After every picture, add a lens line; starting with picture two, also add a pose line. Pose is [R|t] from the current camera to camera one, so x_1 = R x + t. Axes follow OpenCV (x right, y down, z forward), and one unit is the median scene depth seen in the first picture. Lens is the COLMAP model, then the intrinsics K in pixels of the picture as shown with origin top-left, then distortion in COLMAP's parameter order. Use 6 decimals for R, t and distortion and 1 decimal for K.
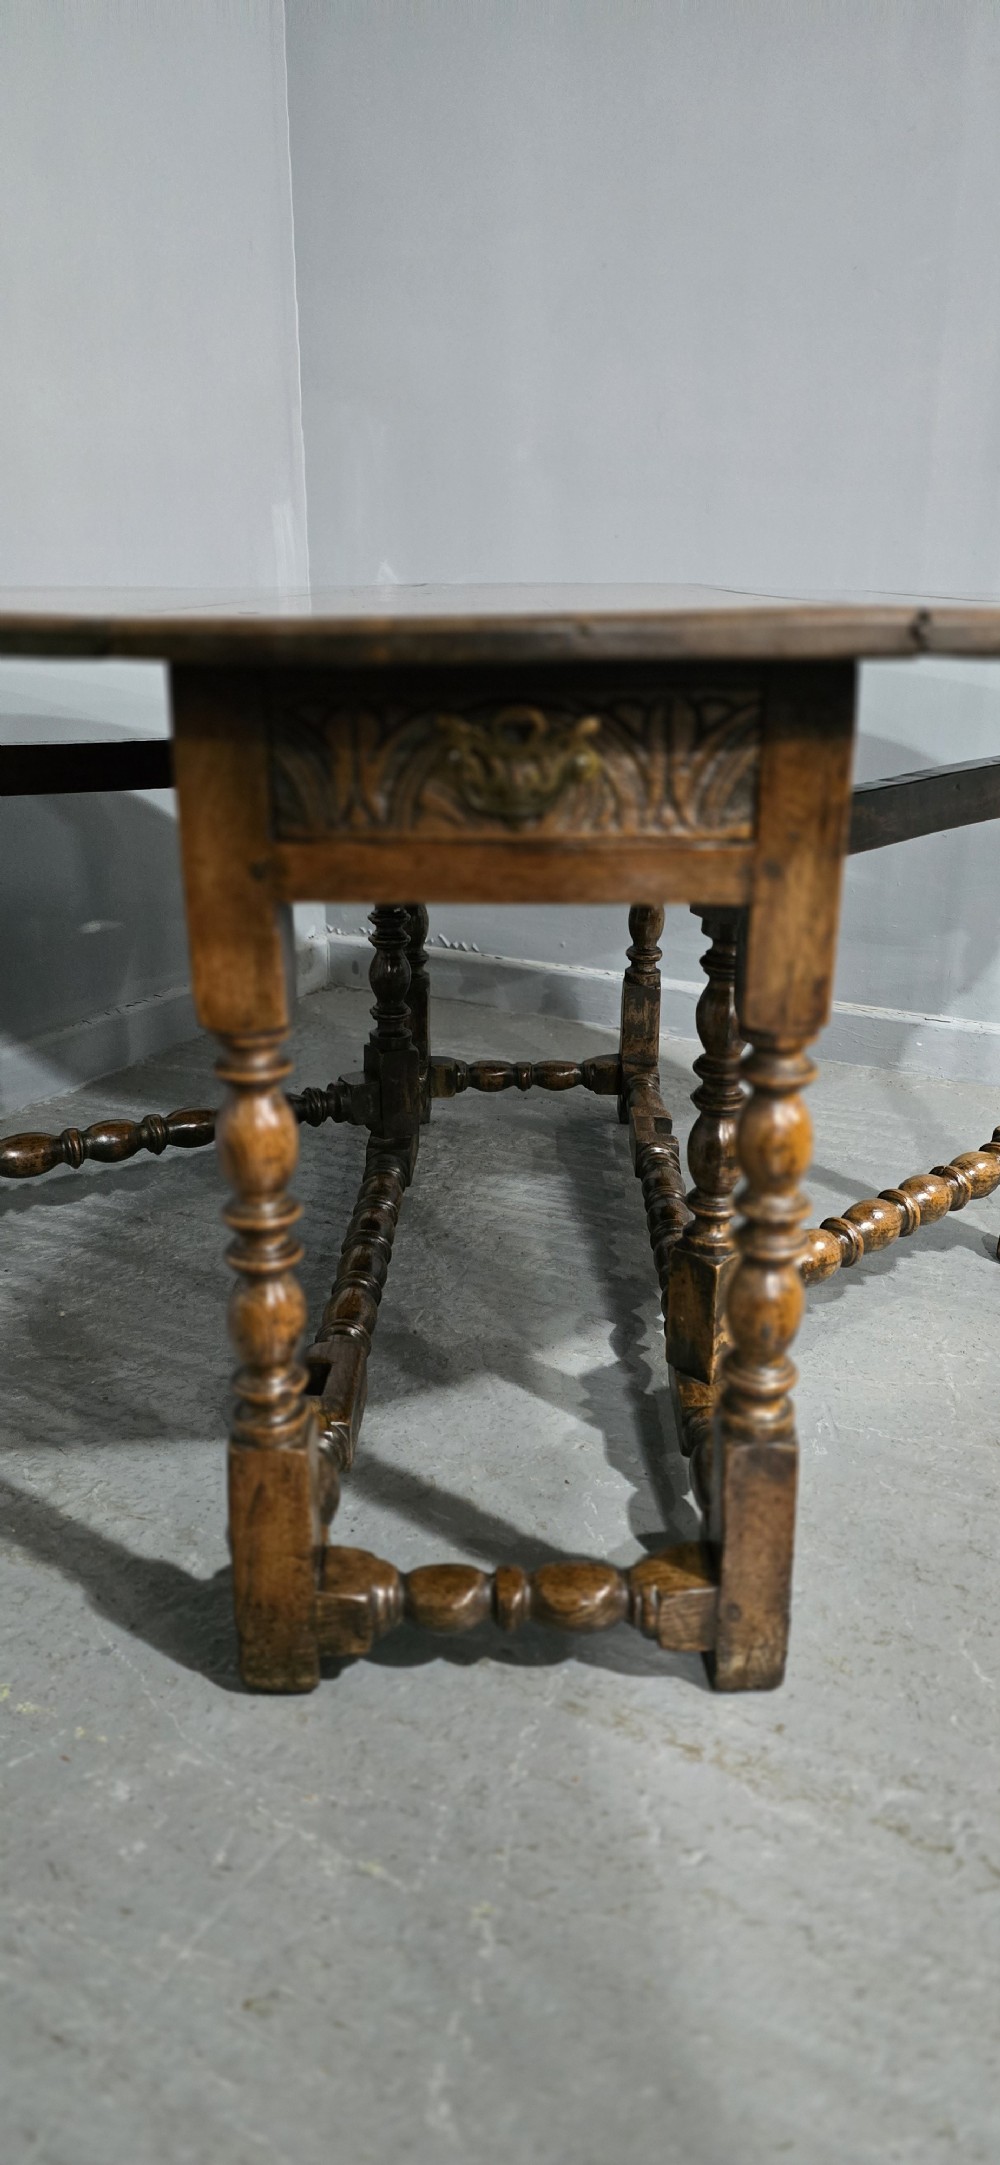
lens RADIAL K [[1491.7, 0, 513.1], [0, 1491.7, 1090.9], [0, 0, 1]] dist [0.076568, -0.087004]
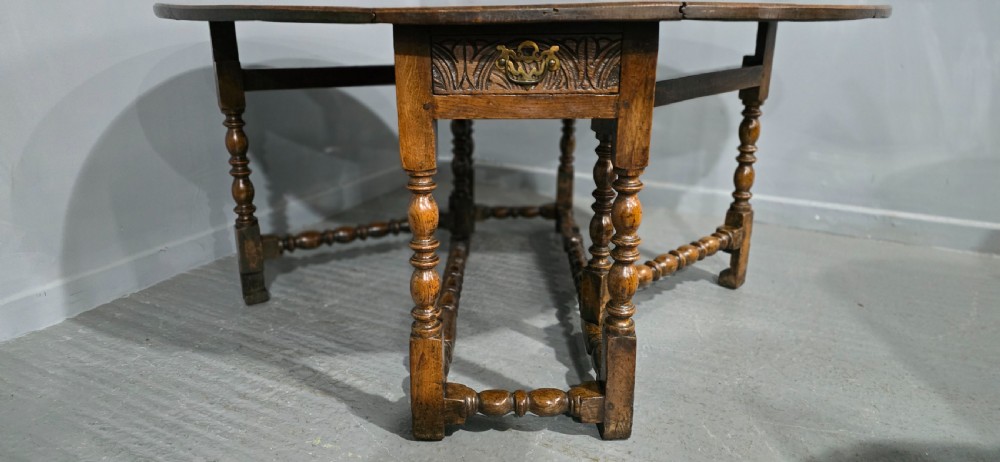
lens RADIAL K [[689.0, 0, 495.0], [0, 689.0, 231.4], [0, 0, 1]] dist [0.076568, -0.087004]
pose [[0.999982, -0.003712, -0.004815, -0.038759], [0.003650, 0.999911, -0.012795, 0.069378], [0.004862, 0.012777, 0.999907, -0.154223]]
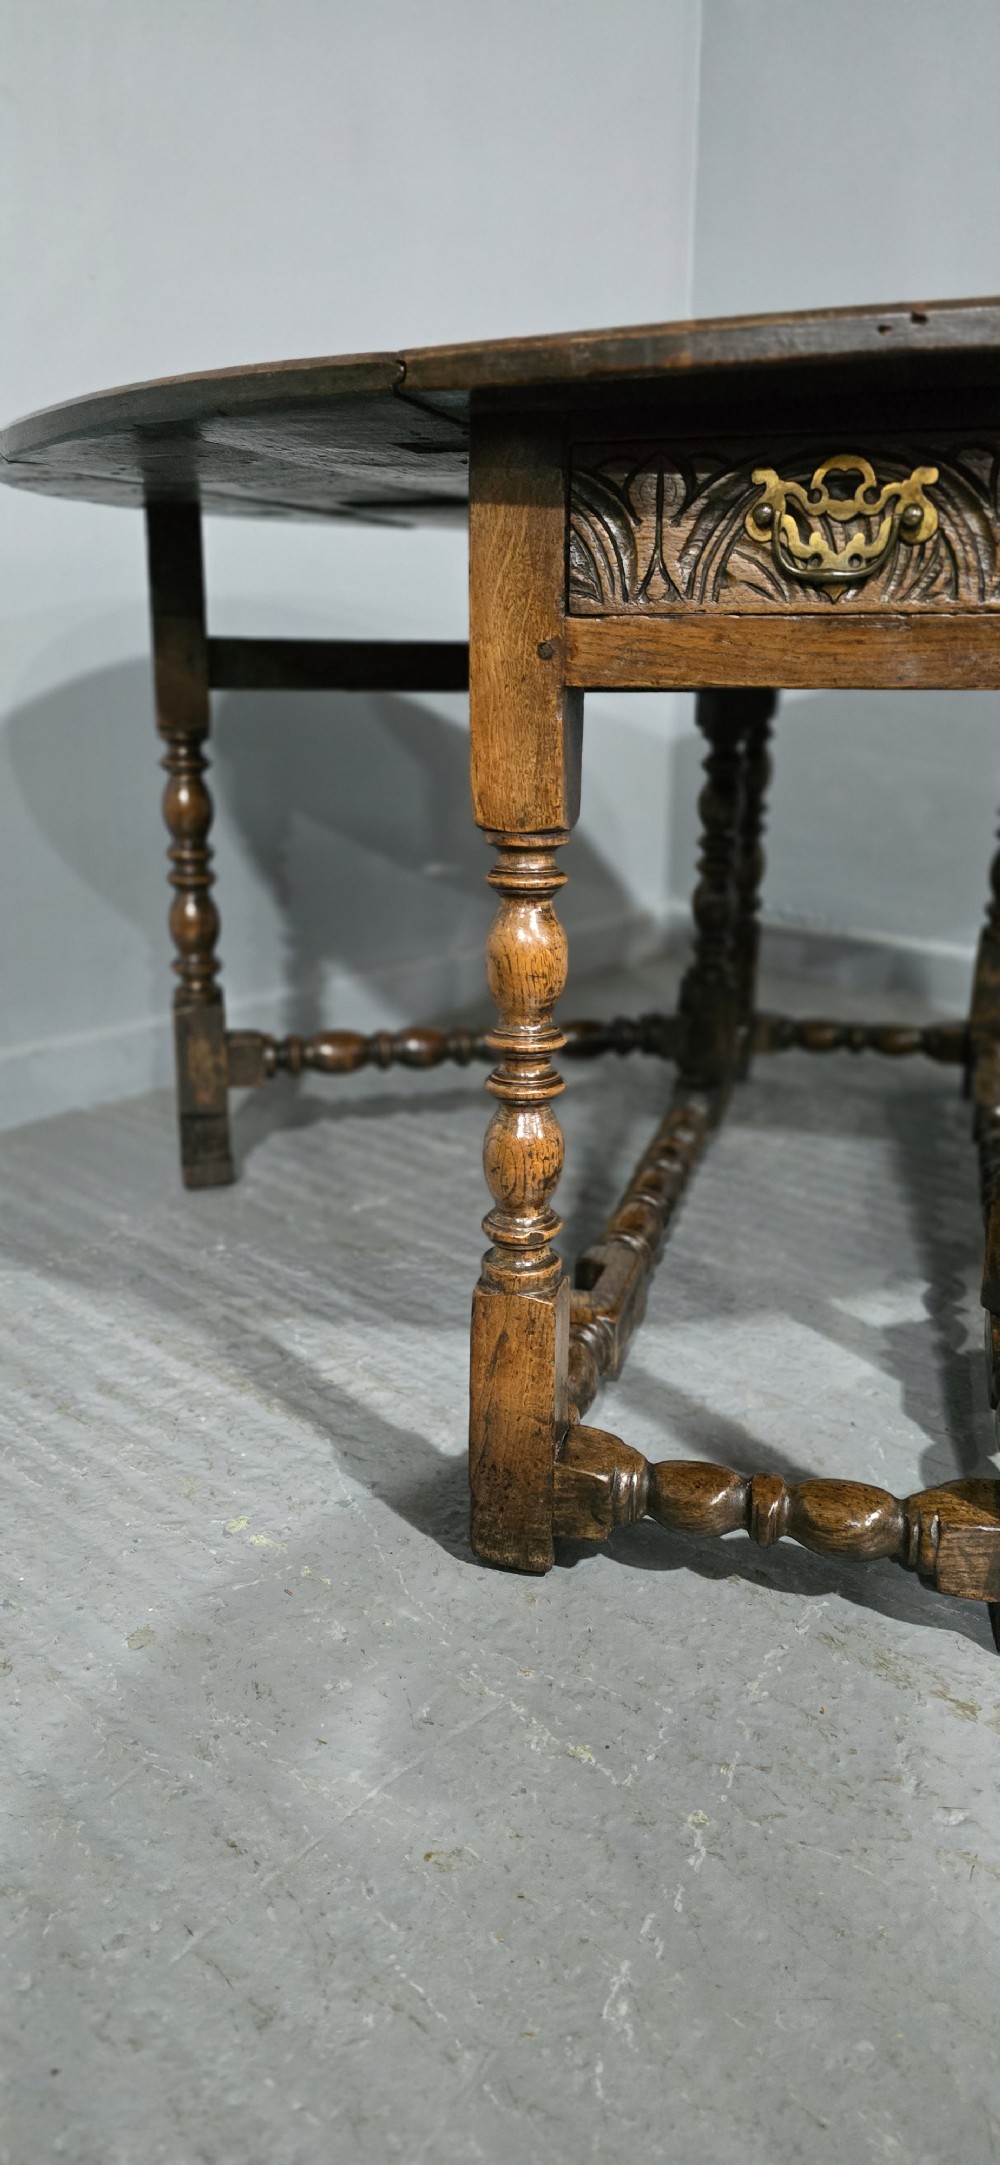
lens RADIAL K [[1496.2, 0, 477.7], [0, 1496.2, 1076.9], [0, 0, 1]] dist [0.083677, -0.112617]
pose [[0.963752, 0.078984, -0.254841, 0.041139], [-0.088699, 0.995697, -0.026841, 0.122666], [0.251624, 0.048472, 0.966610, 0.074352]]
